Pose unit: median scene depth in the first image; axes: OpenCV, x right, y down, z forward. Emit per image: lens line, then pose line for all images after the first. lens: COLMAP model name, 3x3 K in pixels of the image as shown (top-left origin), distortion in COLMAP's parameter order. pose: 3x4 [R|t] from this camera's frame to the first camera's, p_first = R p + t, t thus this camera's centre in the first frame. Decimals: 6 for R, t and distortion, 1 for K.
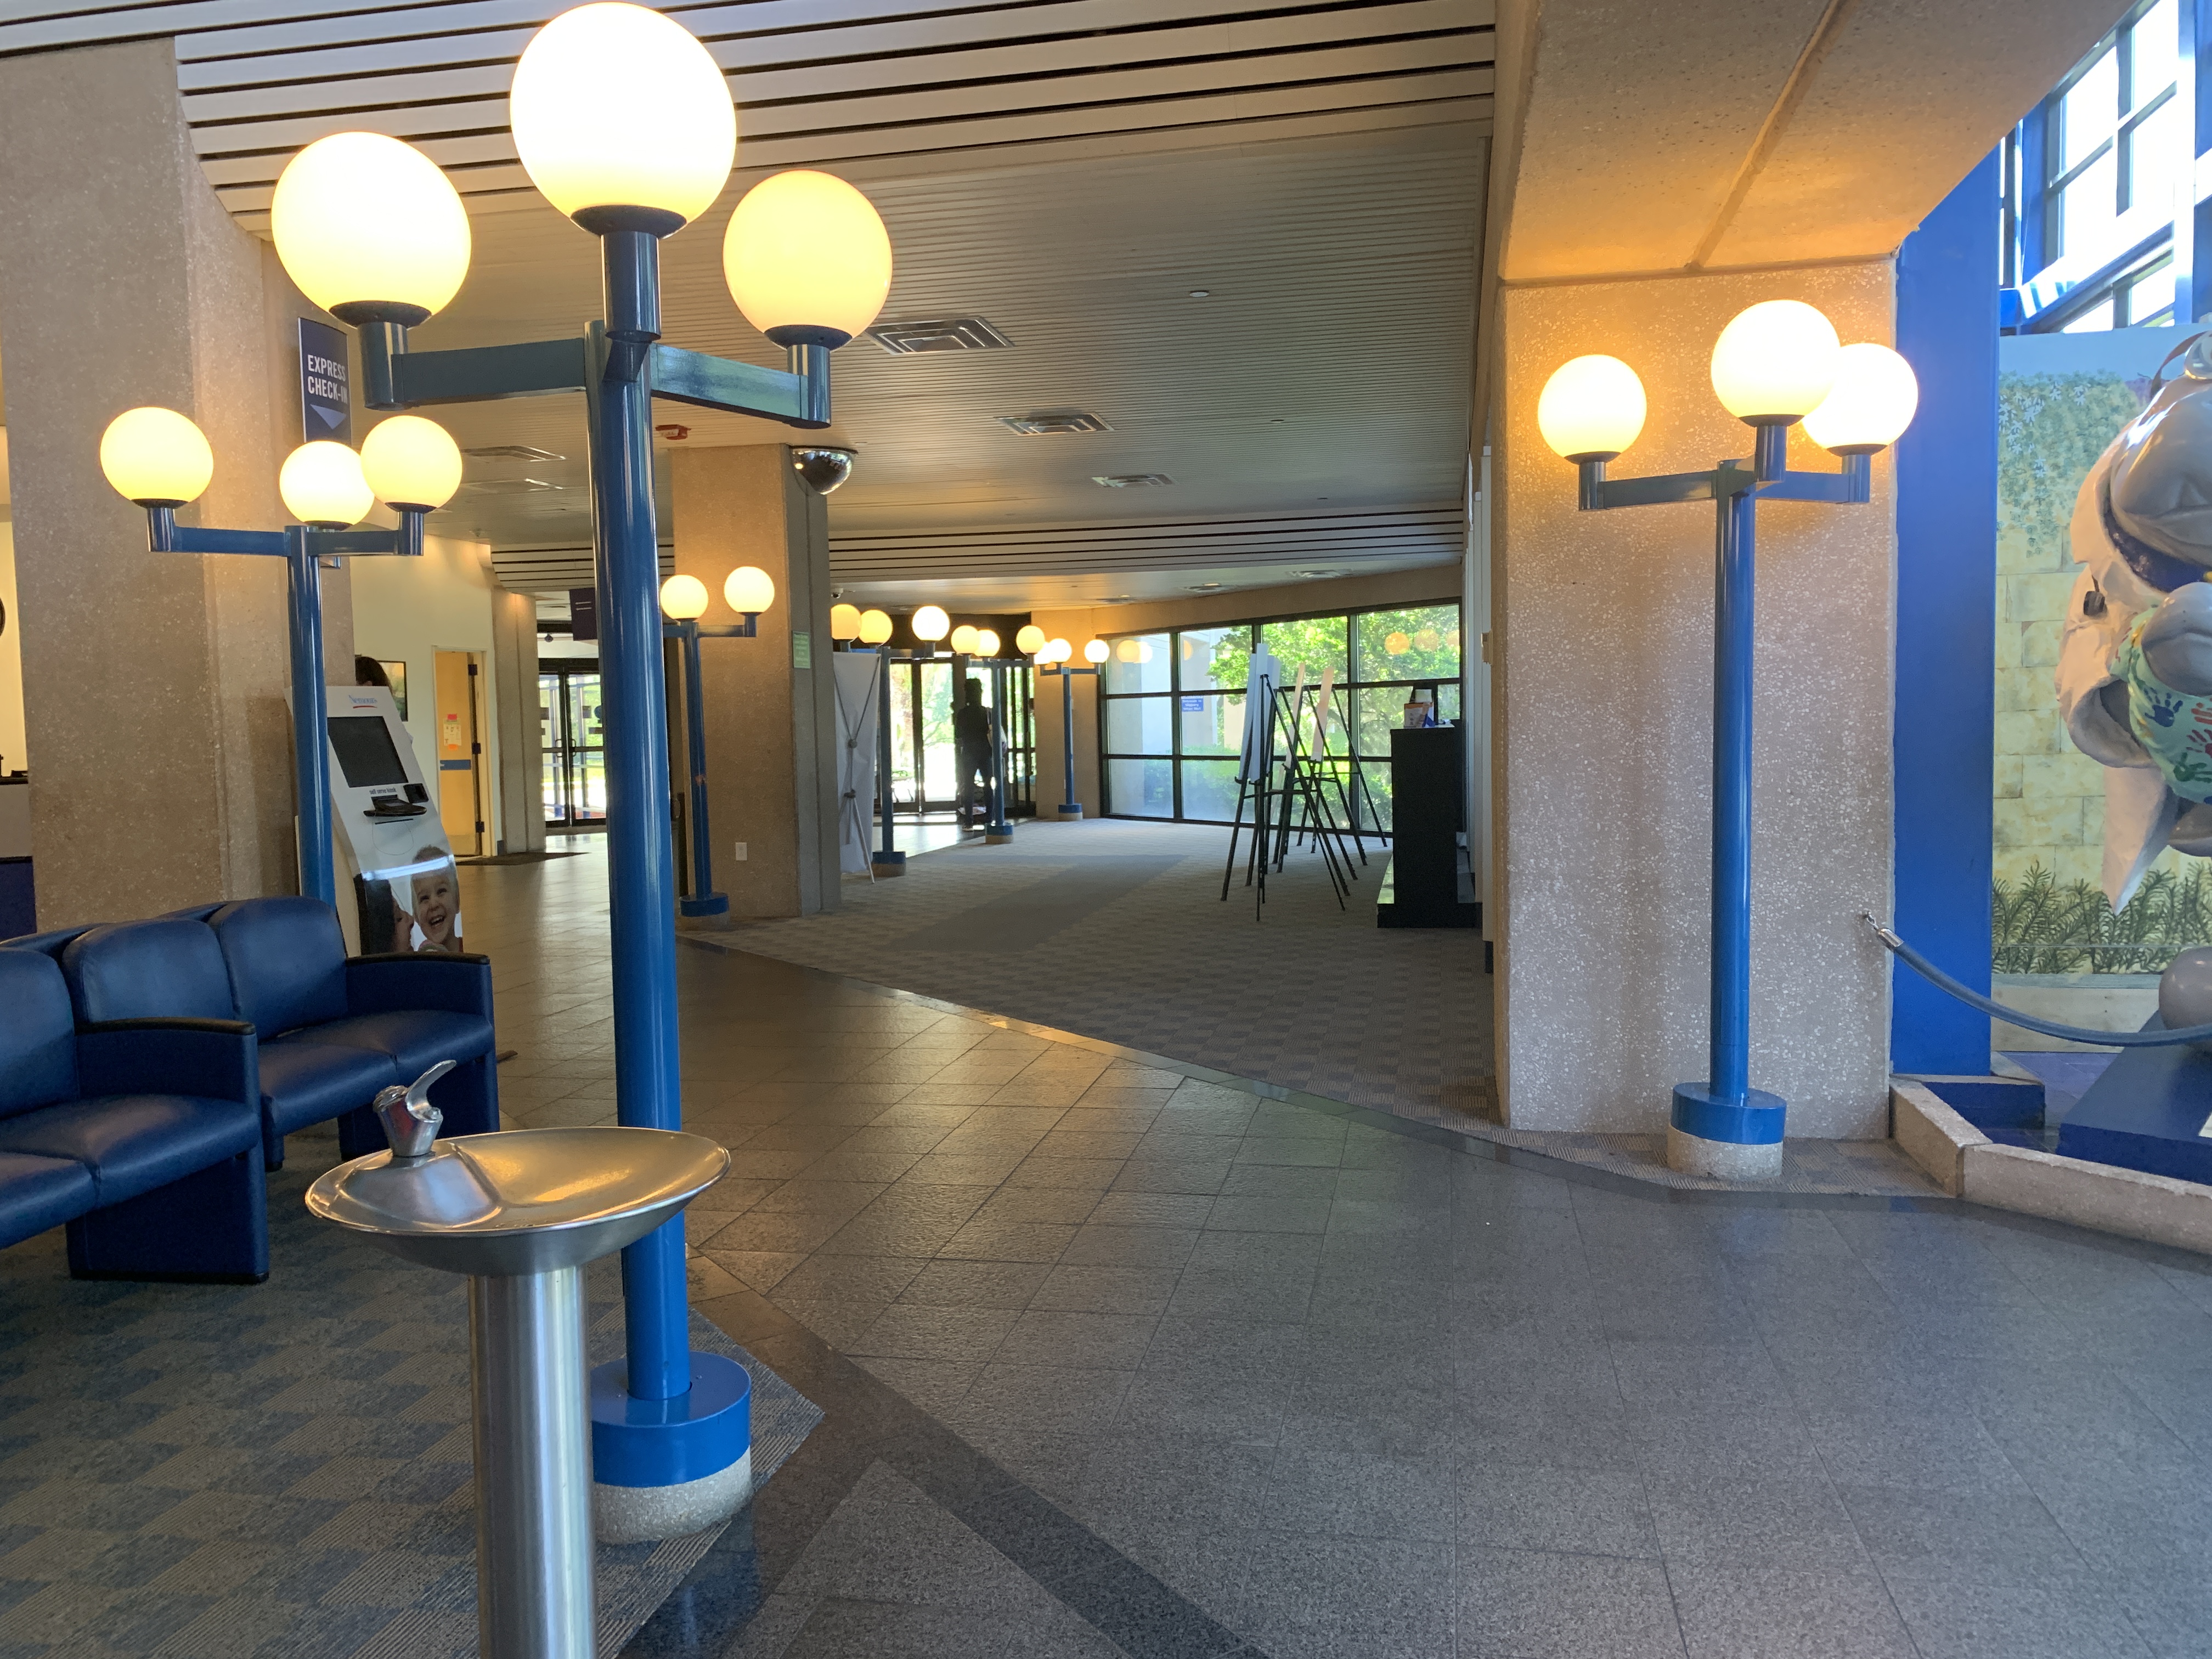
lens RADIAL K [[1692.1, 0, 1116.0], [0, 1692.1, 834.9], [0, 0, 1]] dist [0.015727, -0.016823]
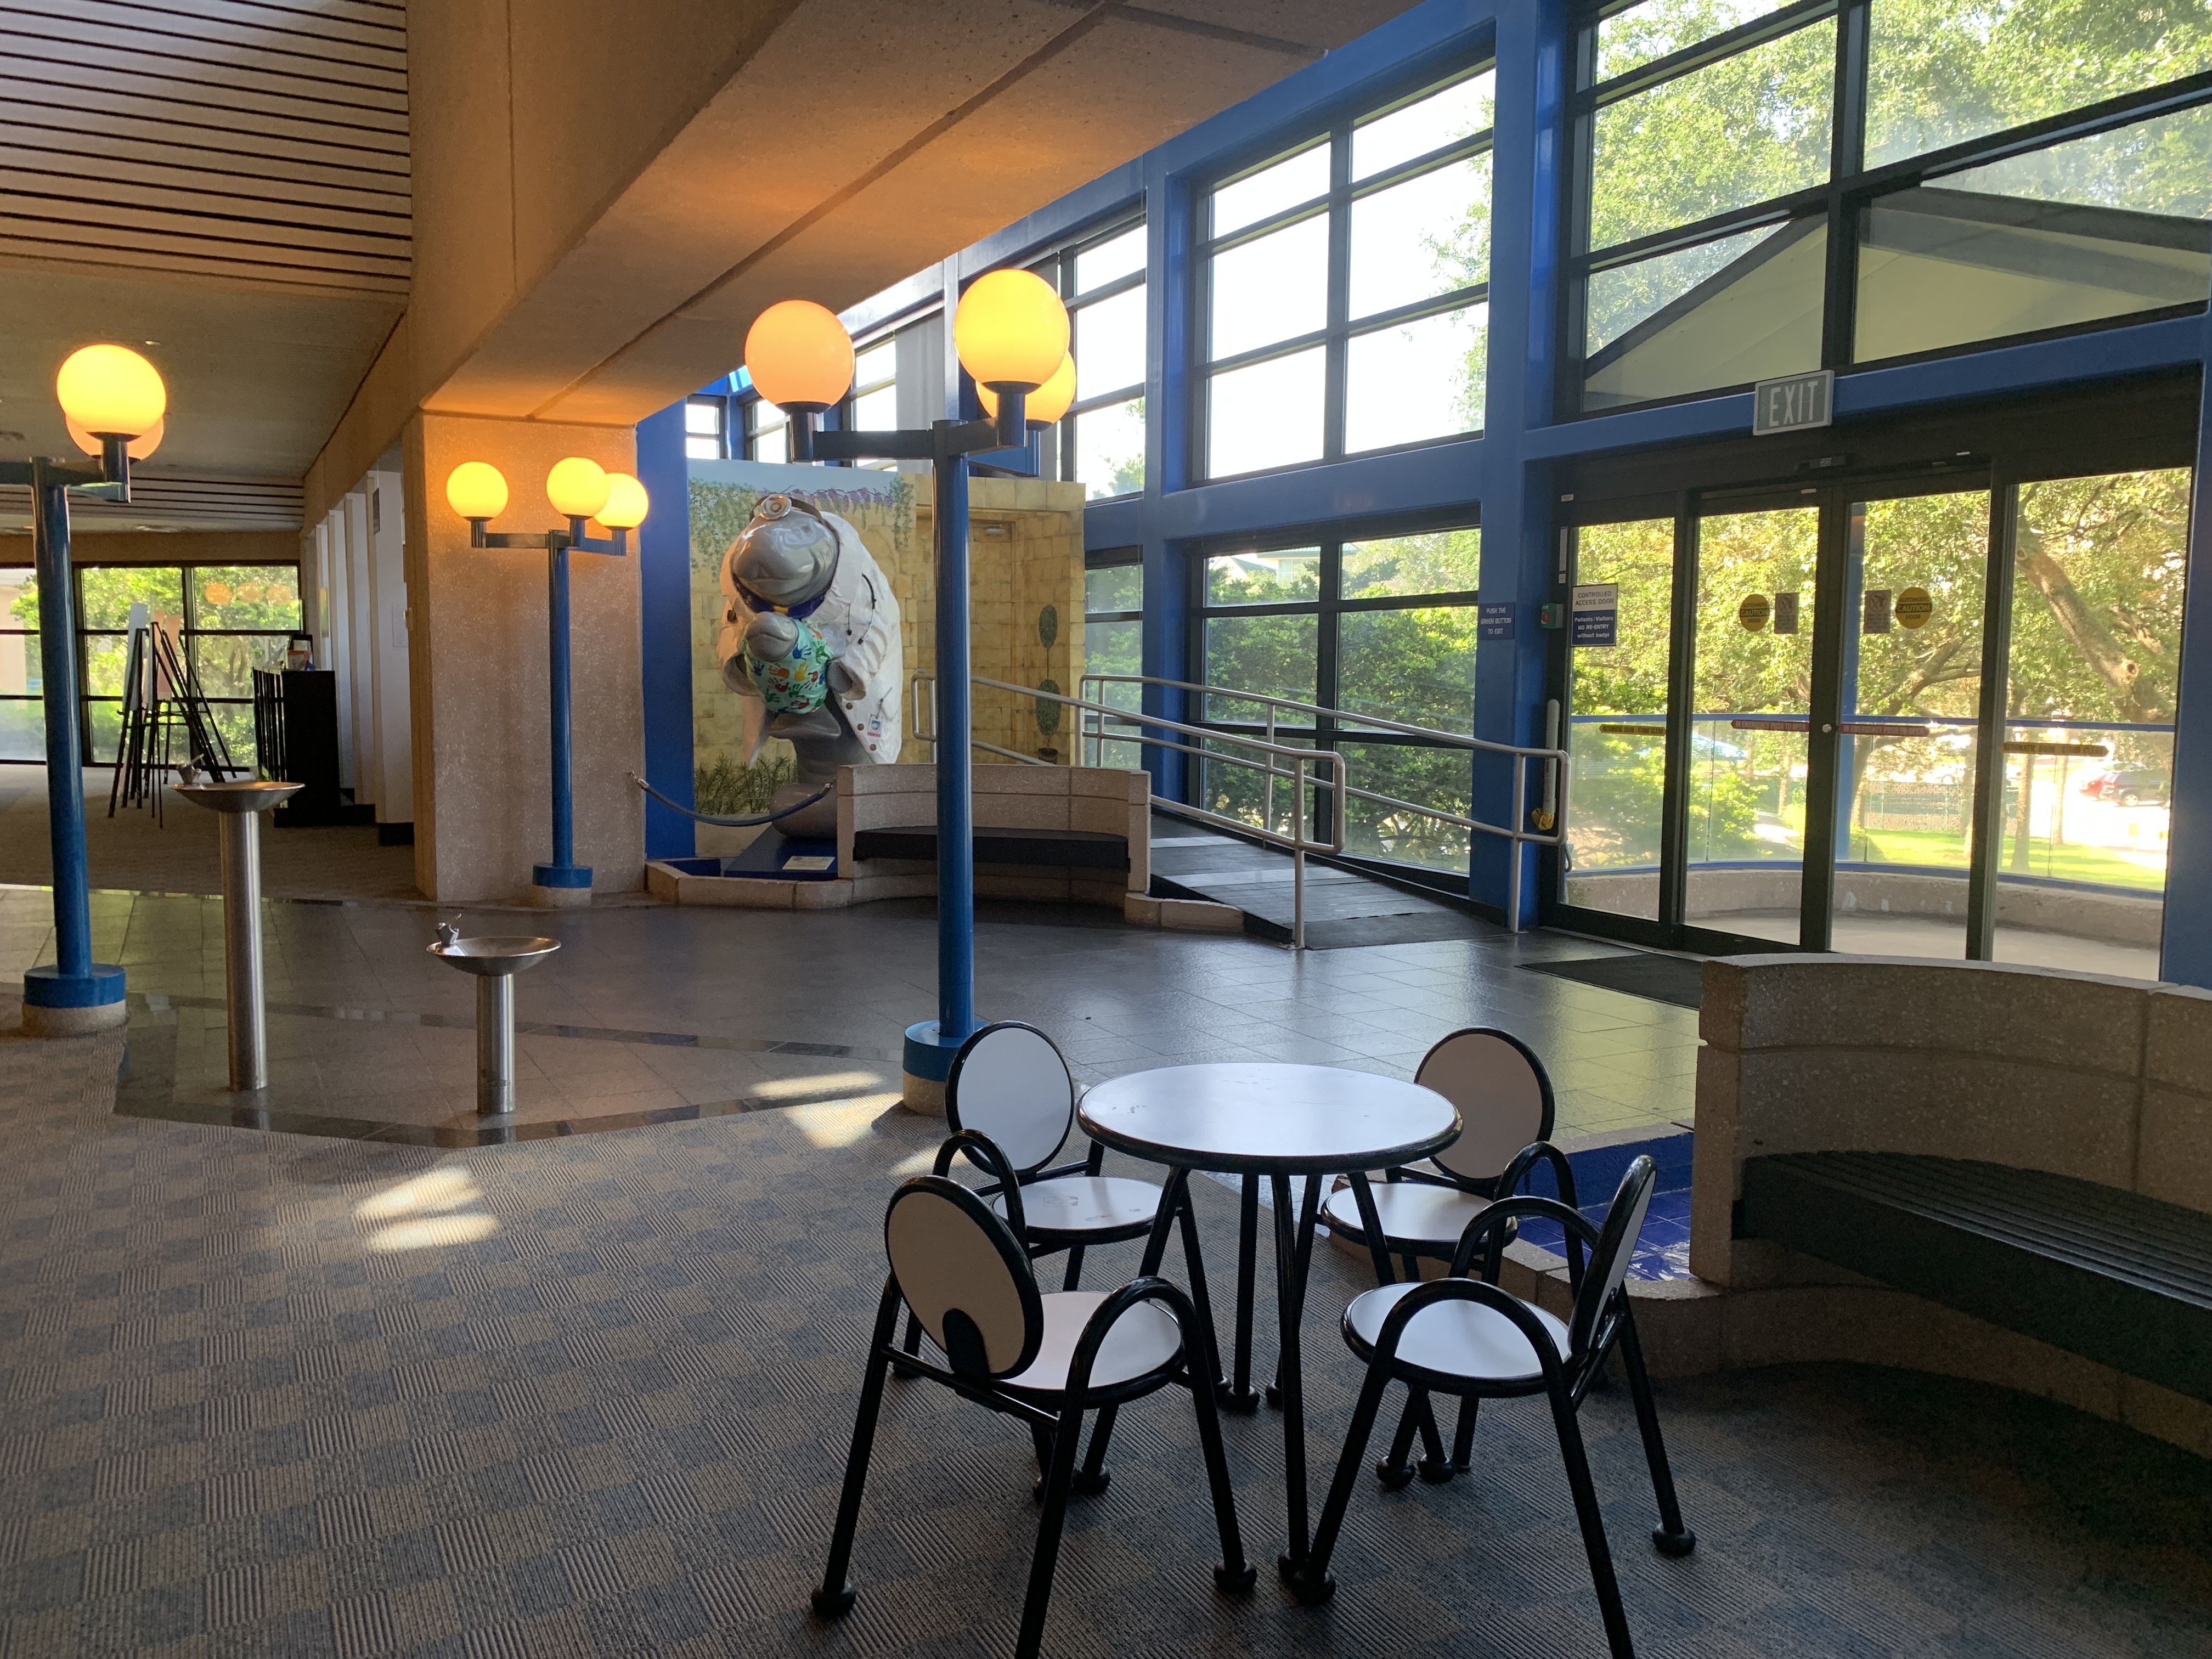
lens RADIAL K [[1692.1, 0, 1110.2], [0, 1692.1, 831.9], [0, 0, 1]] dist [0.015727, -0.016823]
pose [[0.774566, -0.031655, 0.631701, -0.335680], [0.017209, 0.999432, 0.028980, 0.066554], [-0.632259, -0.011576, 0.774671, -0.793877]]
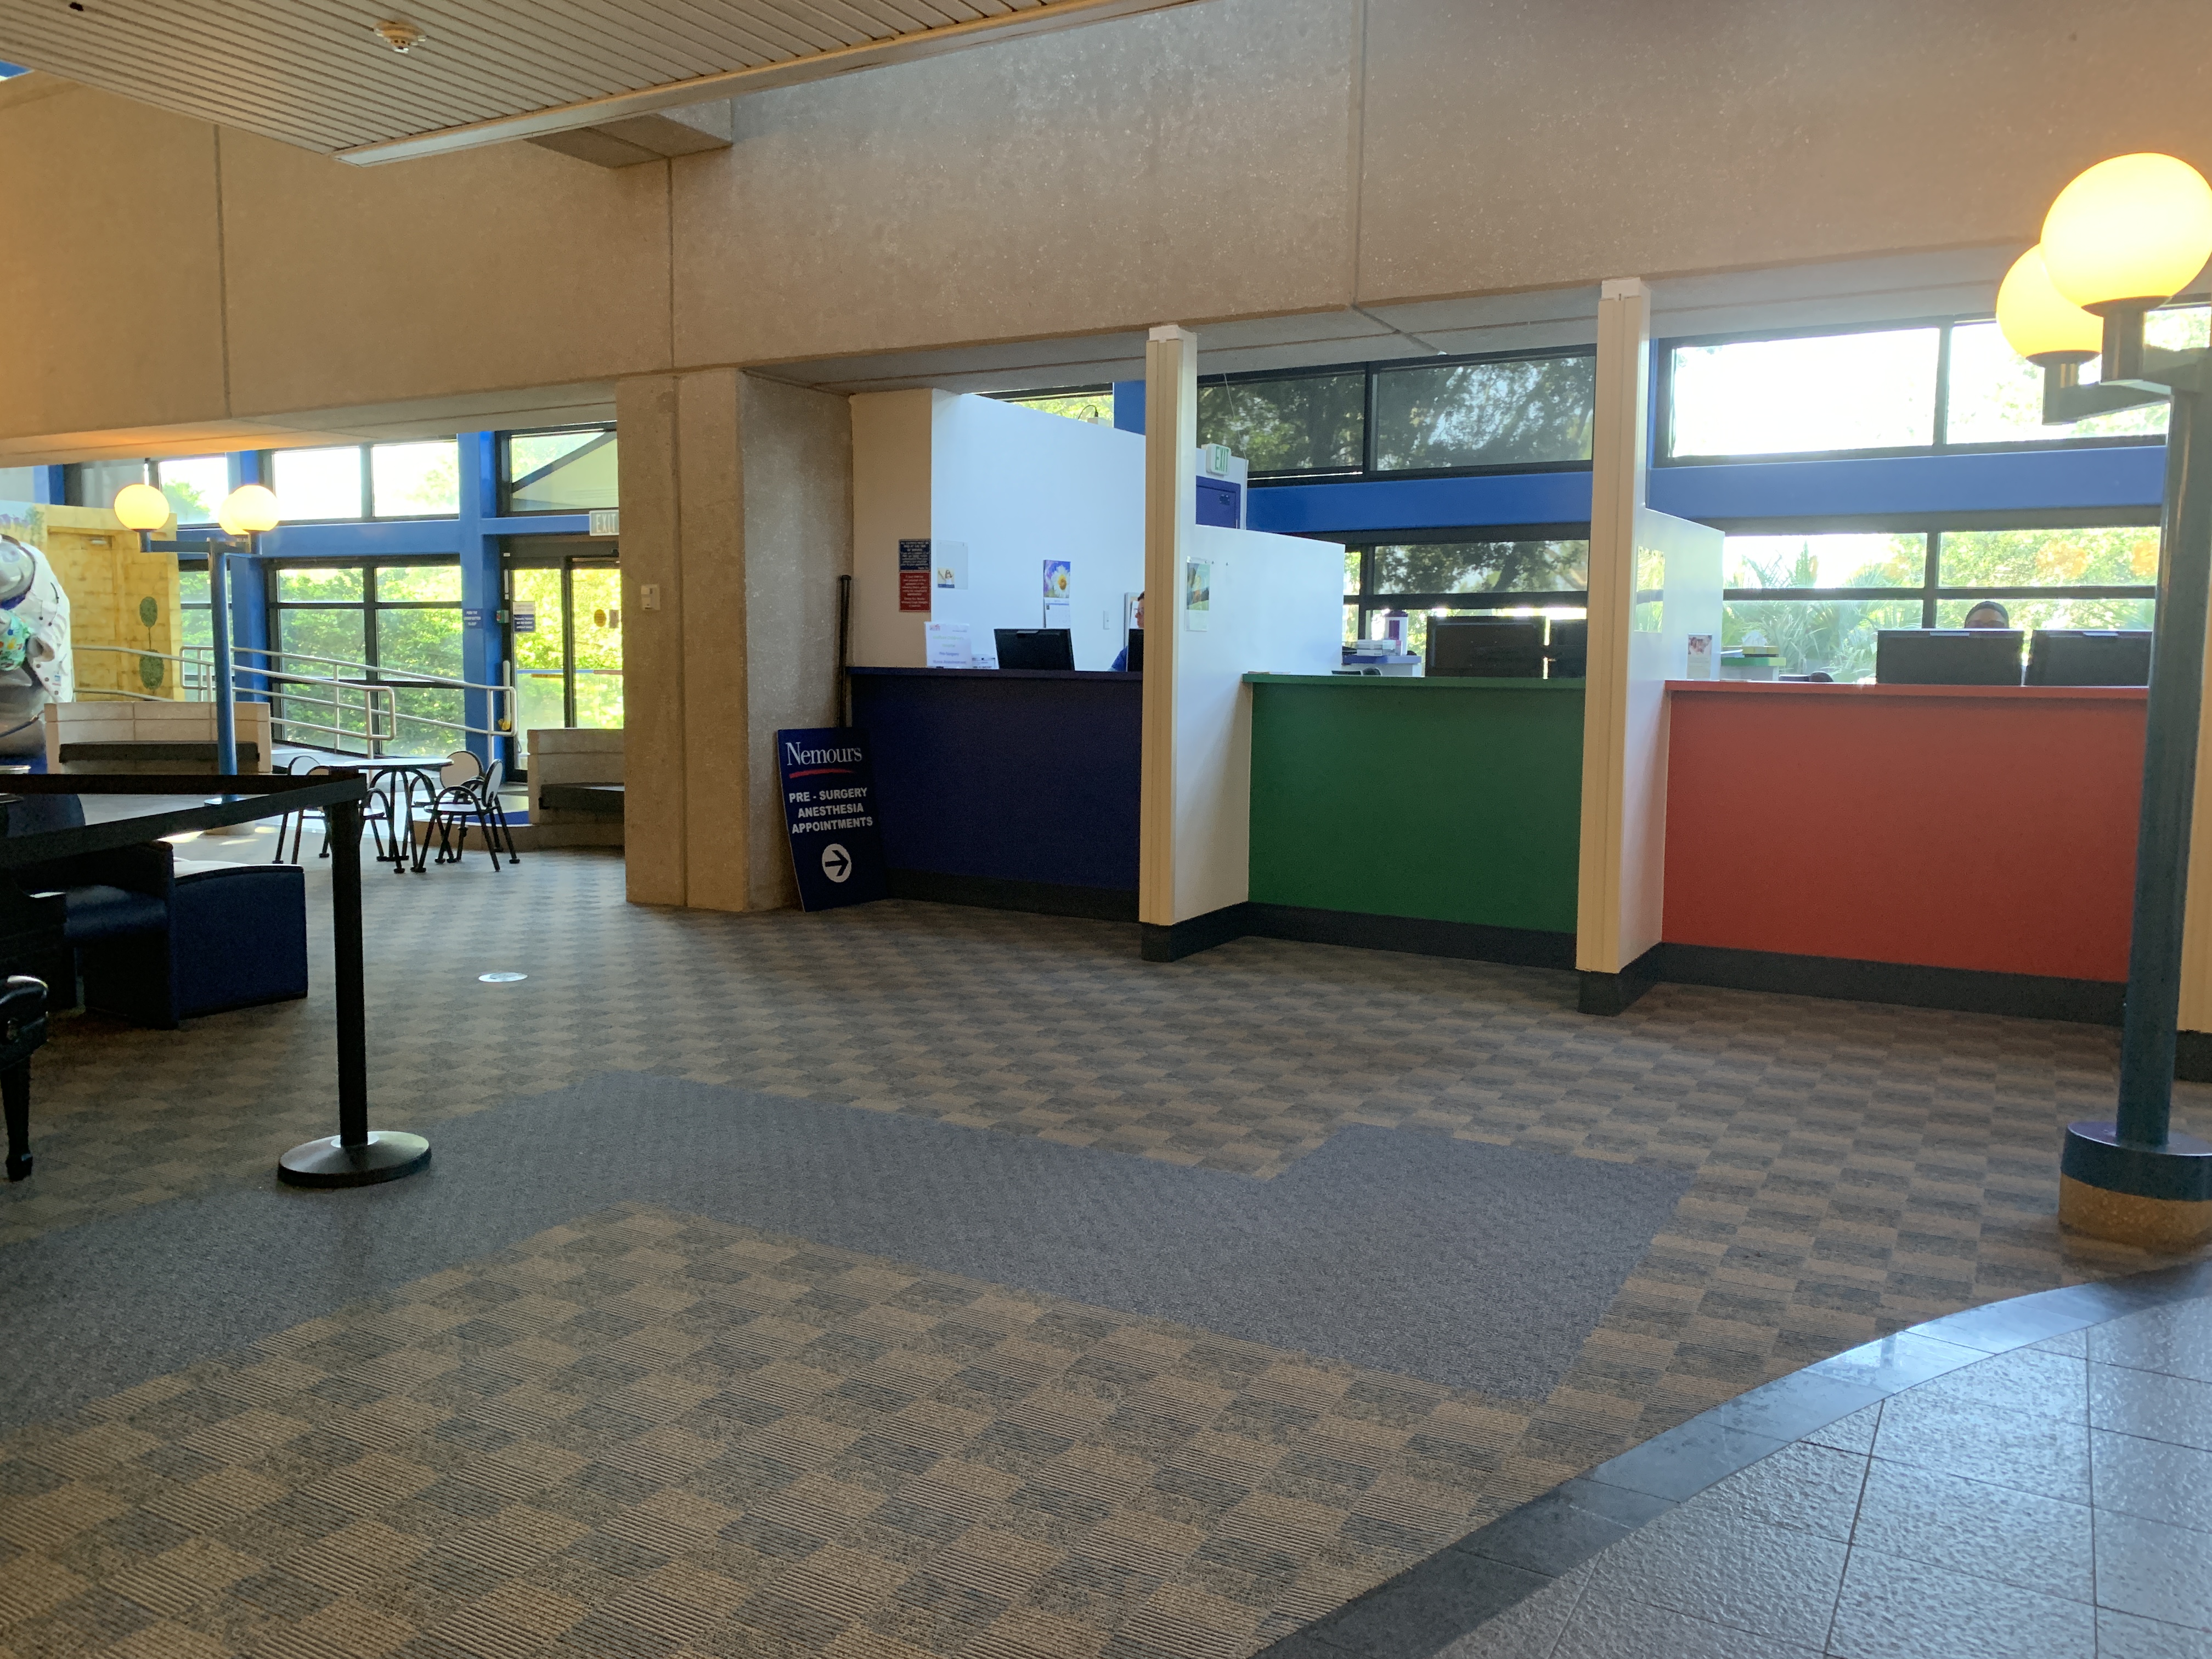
lens RADIAL K [[1692.1, 0, 1102.9], [0, 1692.1, 836.7], [0, 0, 1]] dist [0.015727, -0.016823]
pose [[0.321448, -0.076685, 0.943817, -1.561718], [0.045782, 0.996808, 0.065398, 0.162039], [-0.945820, 0.022187, 0.323933, -1.820065]]
